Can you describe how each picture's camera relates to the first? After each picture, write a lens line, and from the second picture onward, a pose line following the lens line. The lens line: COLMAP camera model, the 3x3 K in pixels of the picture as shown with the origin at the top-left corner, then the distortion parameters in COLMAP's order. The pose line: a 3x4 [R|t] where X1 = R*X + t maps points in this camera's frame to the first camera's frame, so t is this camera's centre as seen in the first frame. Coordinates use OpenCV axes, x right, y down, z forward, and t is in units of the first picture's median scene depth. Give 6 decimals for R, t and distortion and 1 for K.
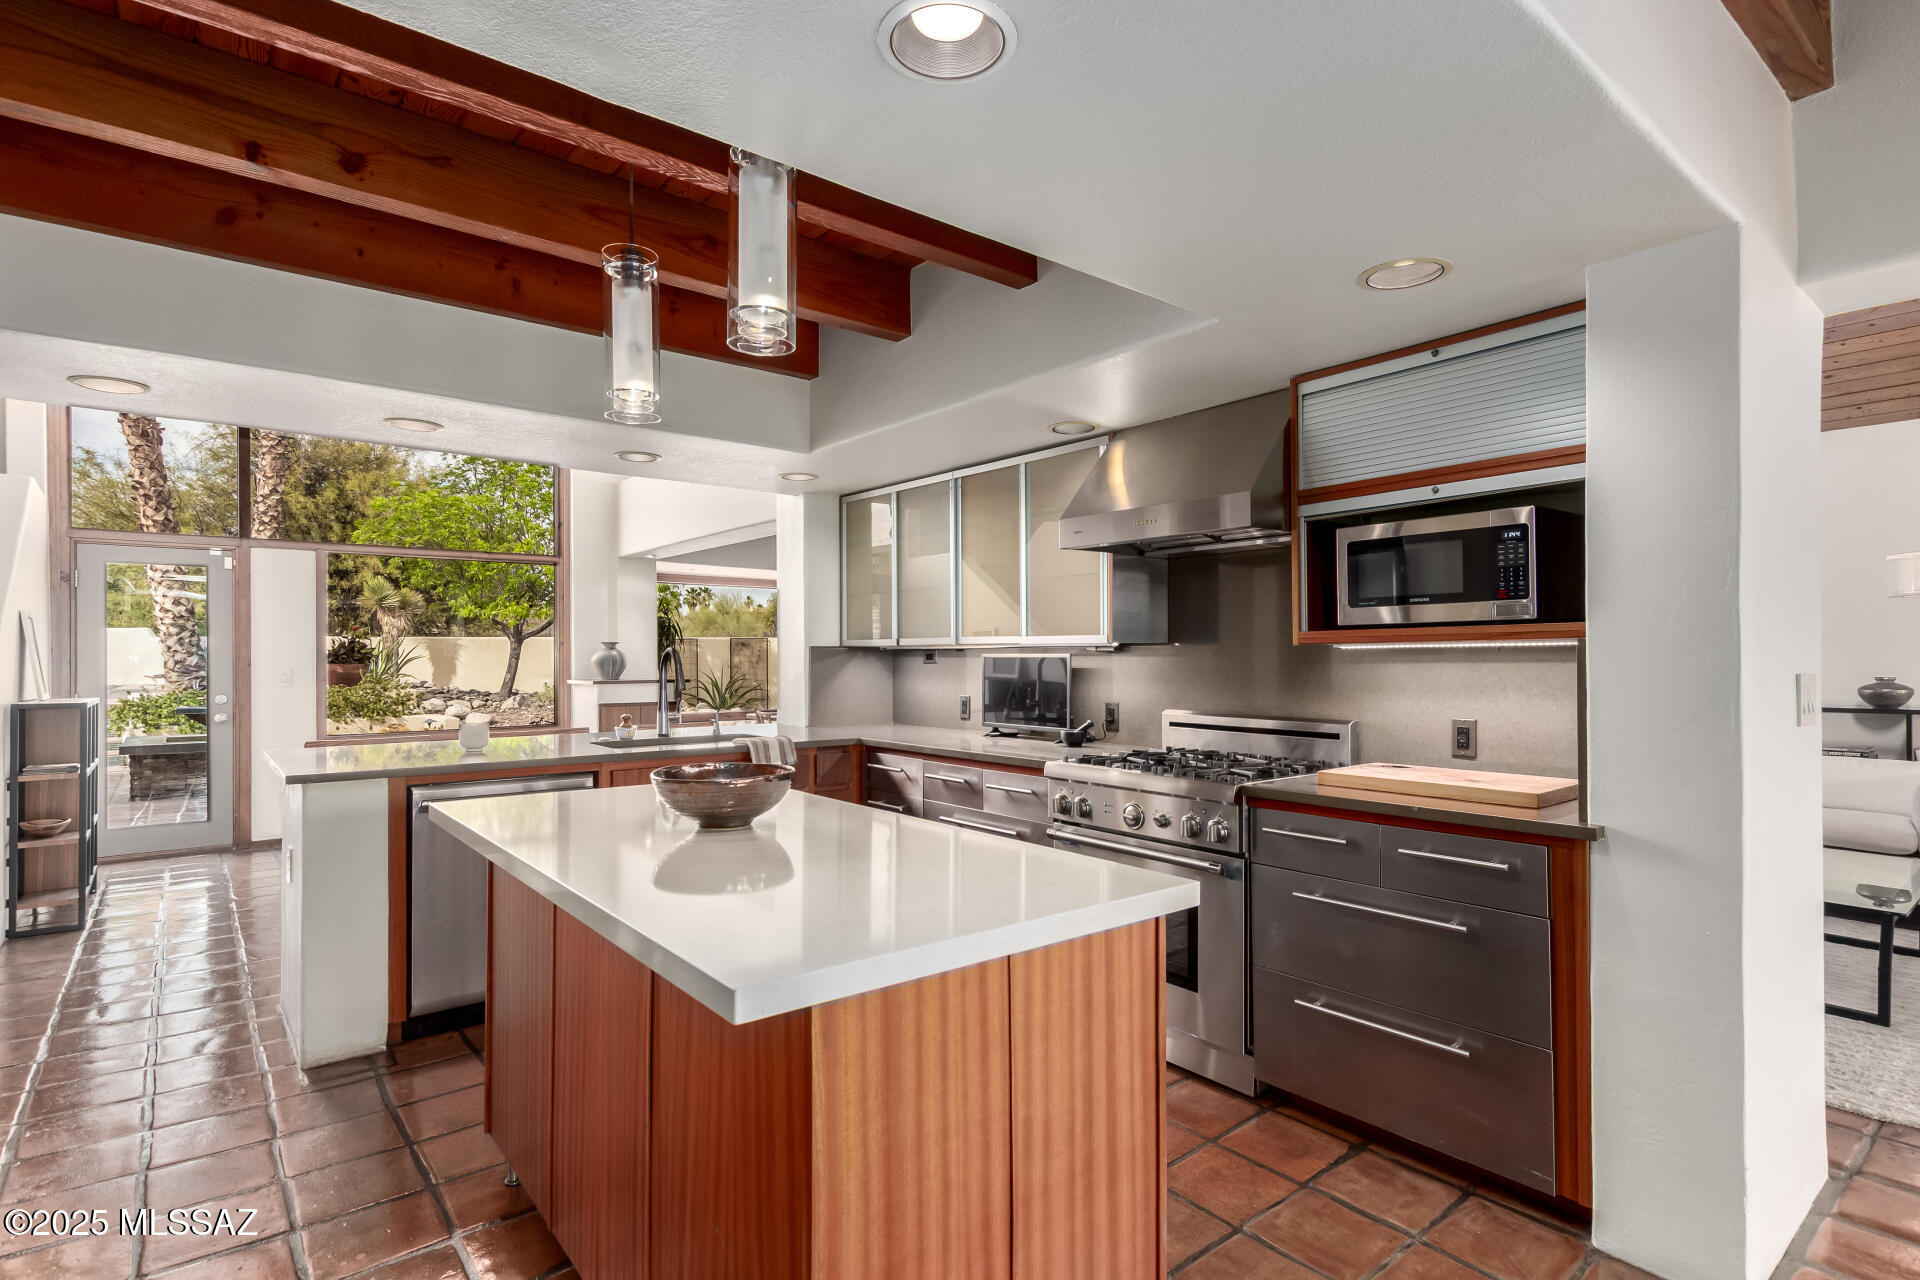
lens RADIAL K [[947.6, 0, 973.5], [0, 947.6, 655.1], [0, 0, 1]] dist [0.015381, -0.001892]
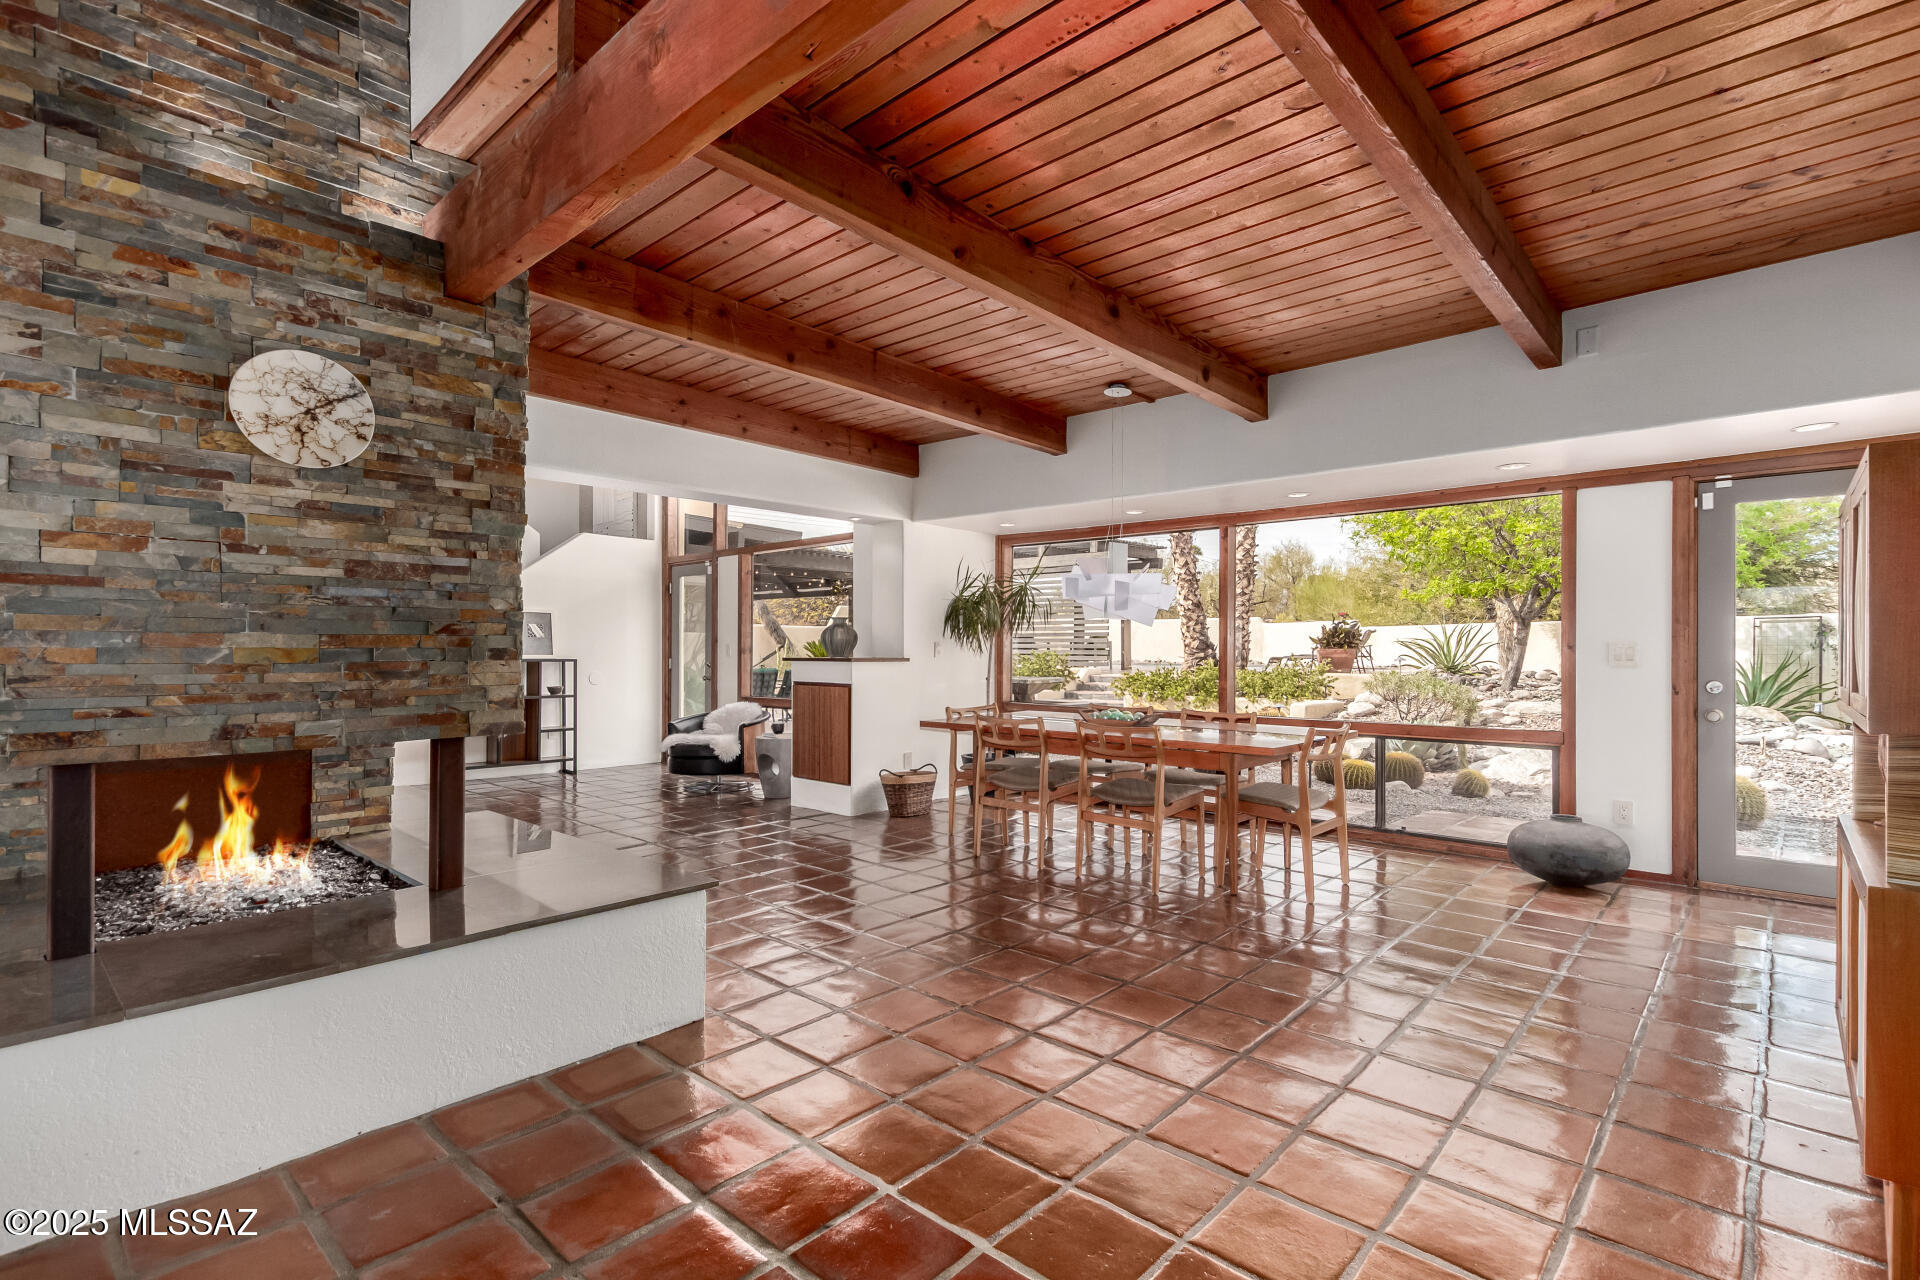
lens RADIAL K [[878.8, 0, 958.9], [0, 878.8, 648.0], [0, 0, 1]] dist [0.008087, -0.001938]
pose [[0.123655, 0.002760, -0.992321, 0.770823], [-0.002120, 0.999995, 0.002517, 0.021896], [0.992323, 0.001792, 0.123660, 1.605260]]
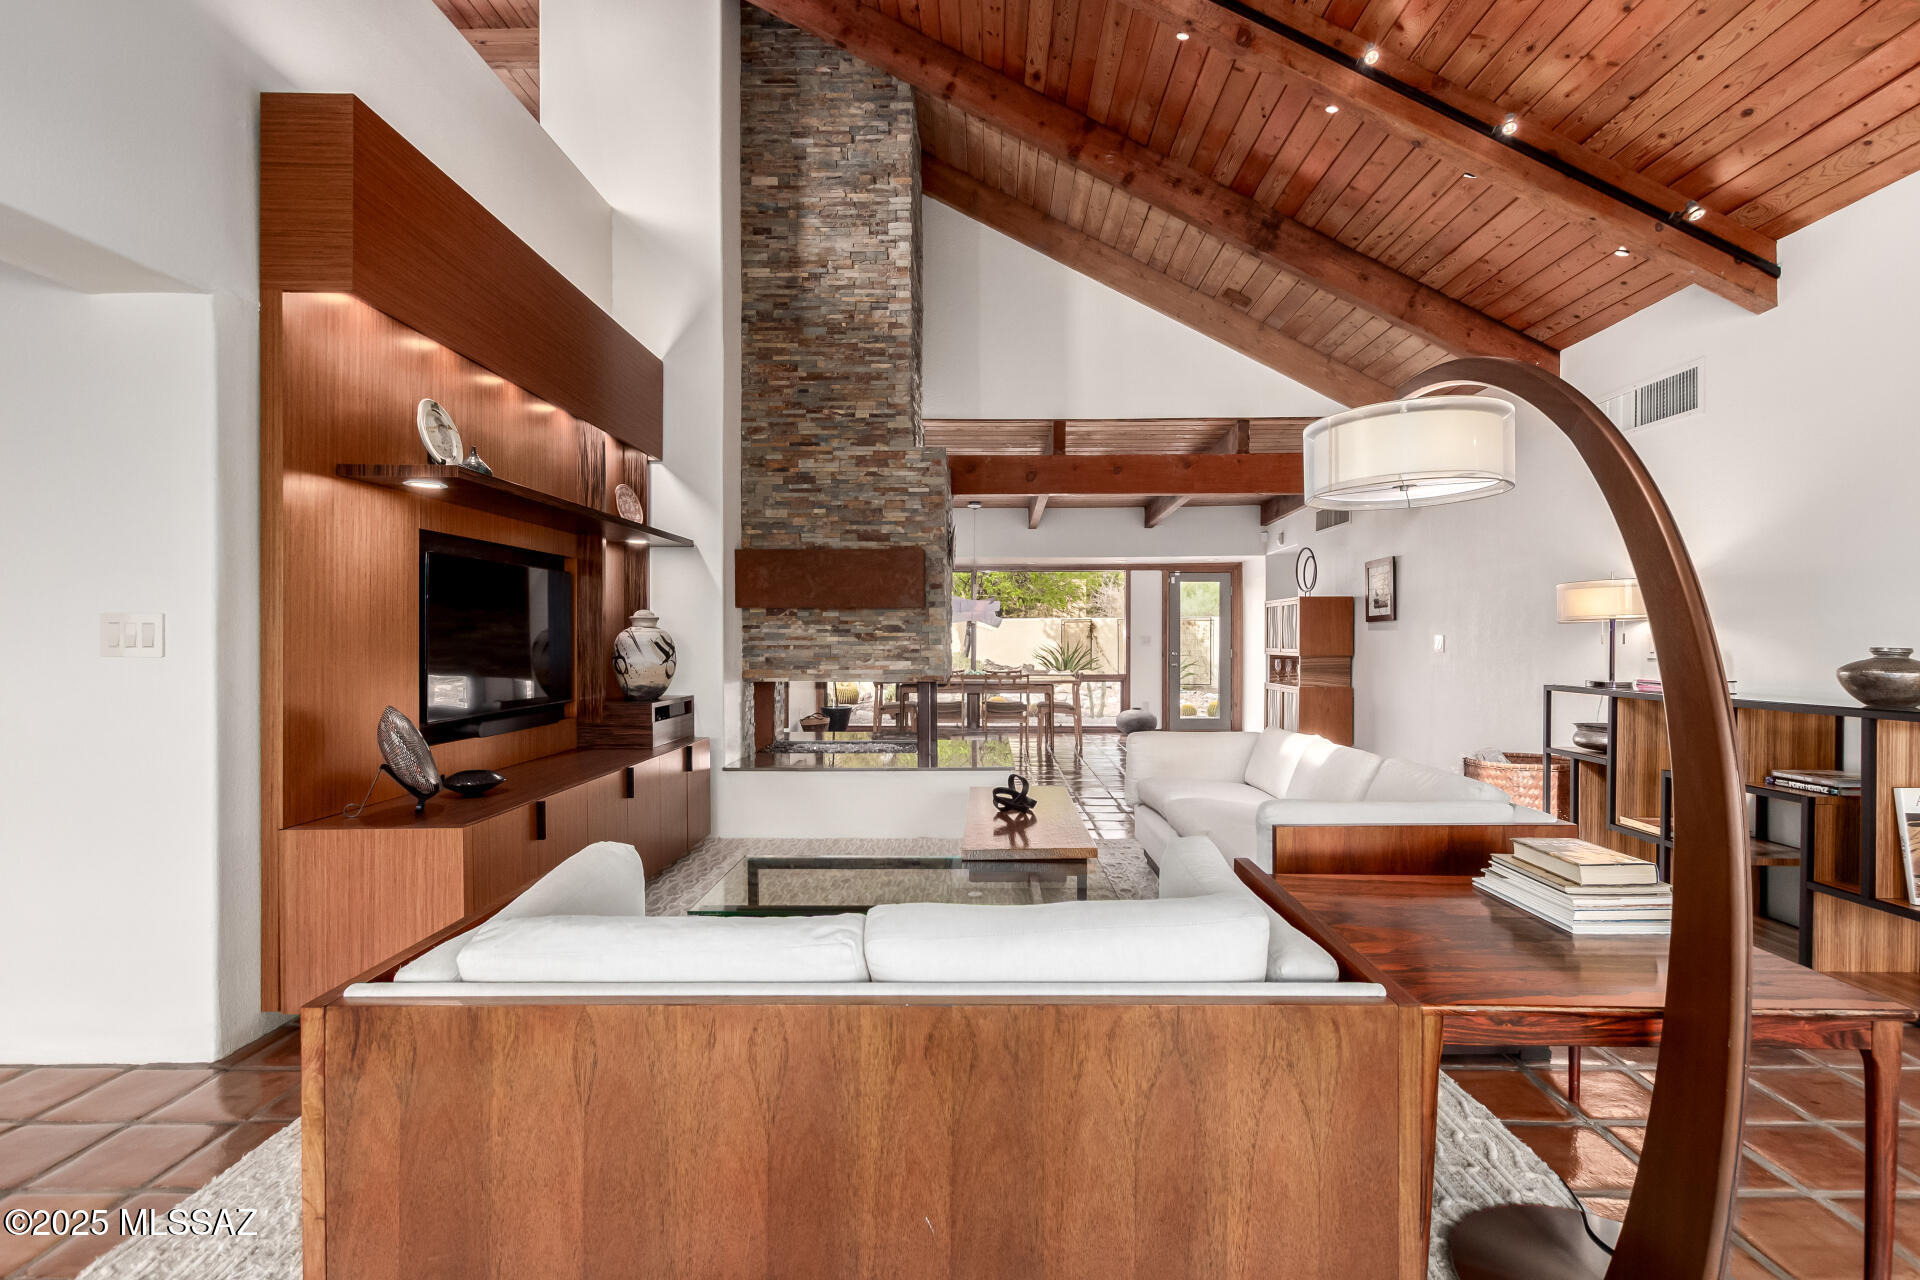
lens RADIAL K [[878.8, 0, 978.3], [0, 878.8, 650.2], [0, 0, 1]] dist [0.008087, -0.001938]
pose [[0.761921, 0.011191, -0.647573, 1.075694], [-0.002007, 0.999887, 0.014918, 0.022128], [0.647667, -0.010066, 0.761857, 0.376237]]
